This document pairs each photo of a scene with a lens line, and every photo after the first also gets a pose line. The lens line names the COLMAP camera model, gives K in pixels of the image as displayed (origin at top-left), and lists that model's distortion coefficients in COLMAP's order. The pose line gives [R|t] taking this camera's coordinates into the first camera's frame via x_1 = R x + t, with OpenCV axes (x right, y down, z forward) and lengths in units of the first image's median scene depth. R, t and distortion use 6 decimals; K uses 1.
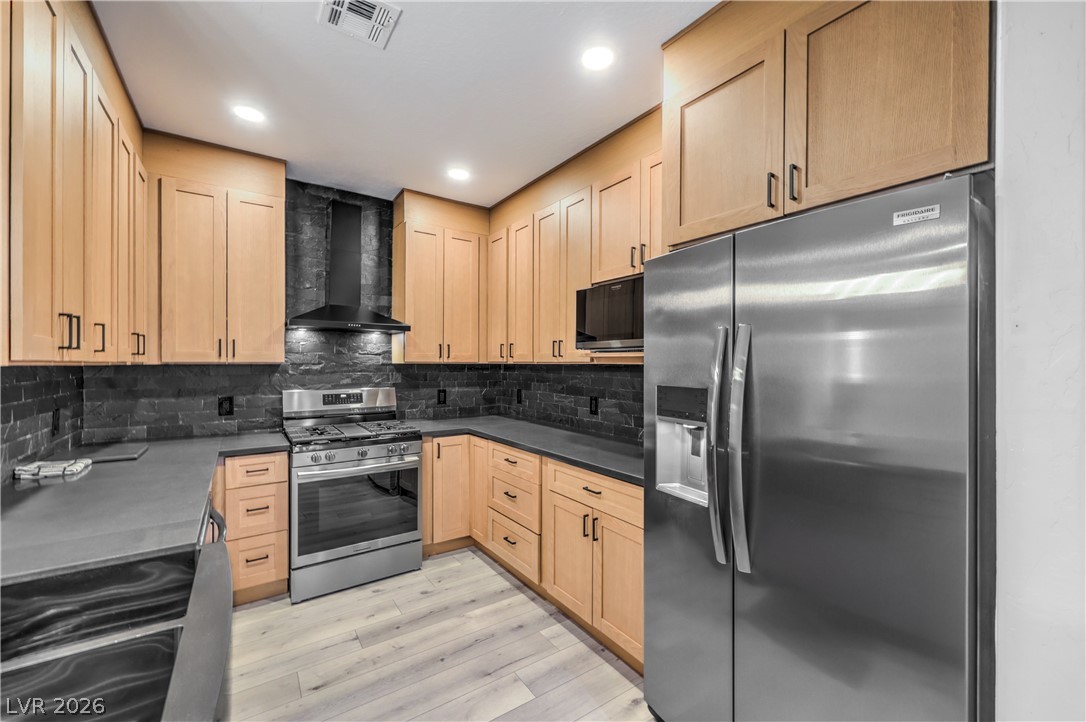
lens RADIAL K [[435.6, 0, 539.3], [0, 435.6, 363.2], [0, 0, 1]] dist [-0.000445, 0.000025]
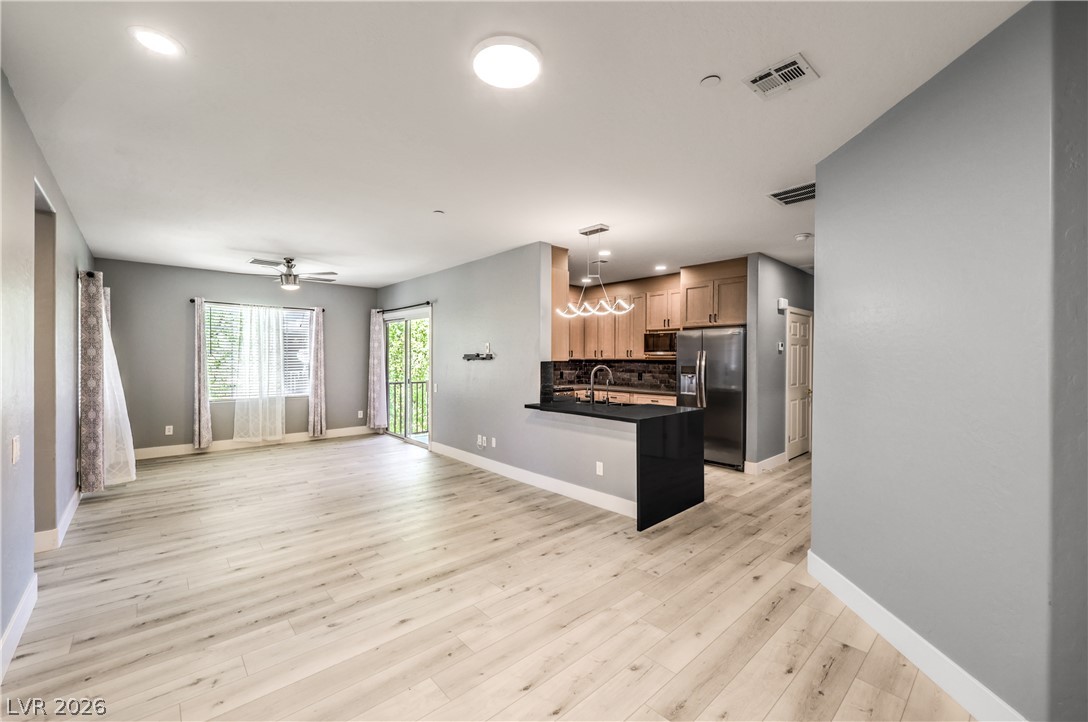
lens RADIAL K [[441.2, 0, 541.0], [0, 441.2, 359.1], [0, 0, 1]] dist [-0.000378, -0.000083]
pose [[0.990744, -0.001946, 0.135727, -0.794955], [0.001000, 0.999975, 0.007033, -0.019106], [-0.135737, -0.006833, 0.990721, -1.431941]]
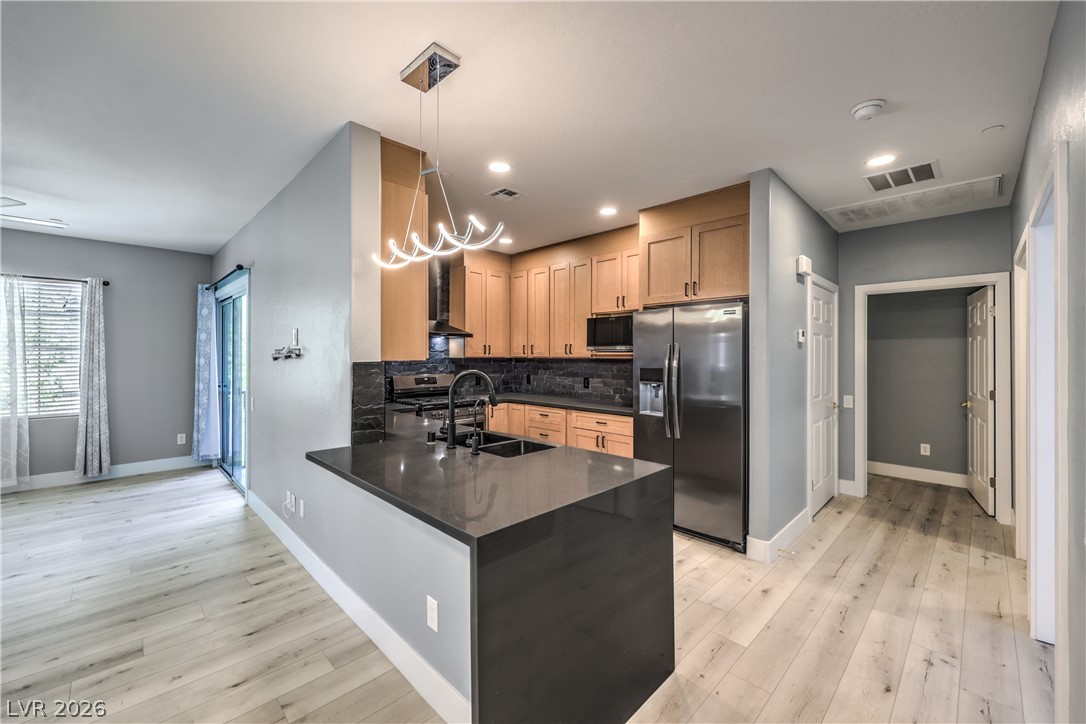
lens RADIAL K [[436.3, 0, 542.2], [0, 436.3, 353.4], [0, 0, 1]] dist [0.001146, 0.000061]
pose [[0.983523, -0.001478, 0.180780, -0.359347], [0.002087, 0.999993, -0.003183, -0.010865], [-0.180774, 0.003508, 0.983518, -0.641407]]
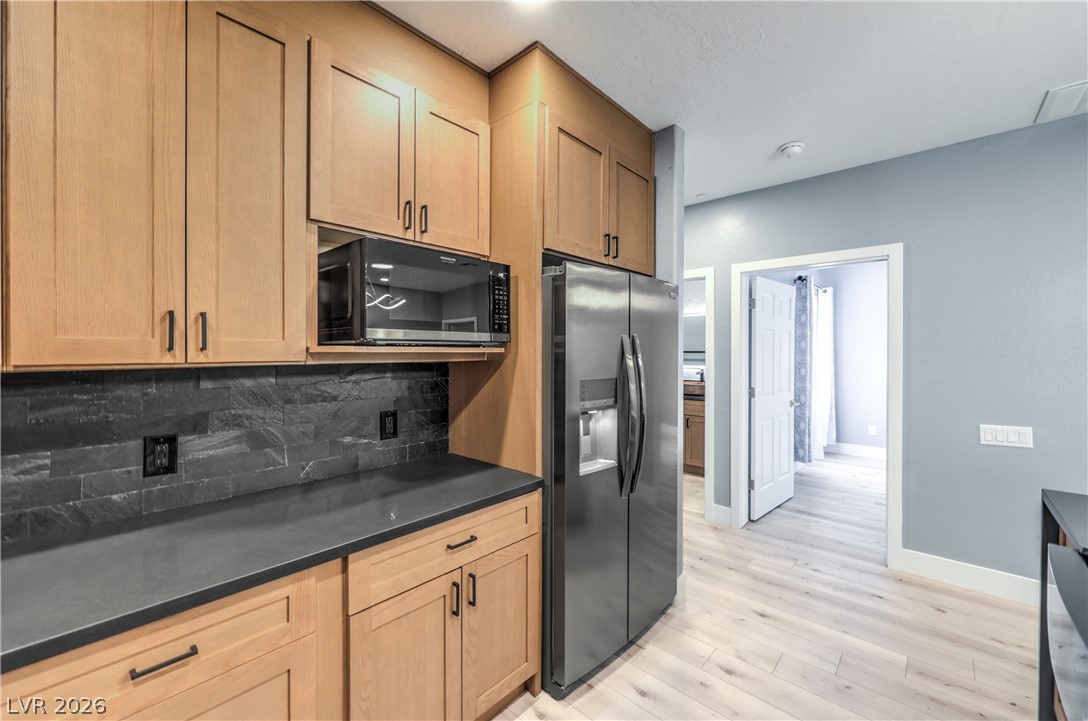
lens RADIAL K [[432.4, 0, 550.4], [0, 432.4, 349.7], [0, 0, 1]] dist [-0.000614, -0.000147]
pose [[-0.234311, -0.003096, 0.972157, -0.432955], [-0.002908, 0.999993, 0.002484, -0.016813], [-0.972157, -0.002245, -0.234318, 0.745943]]
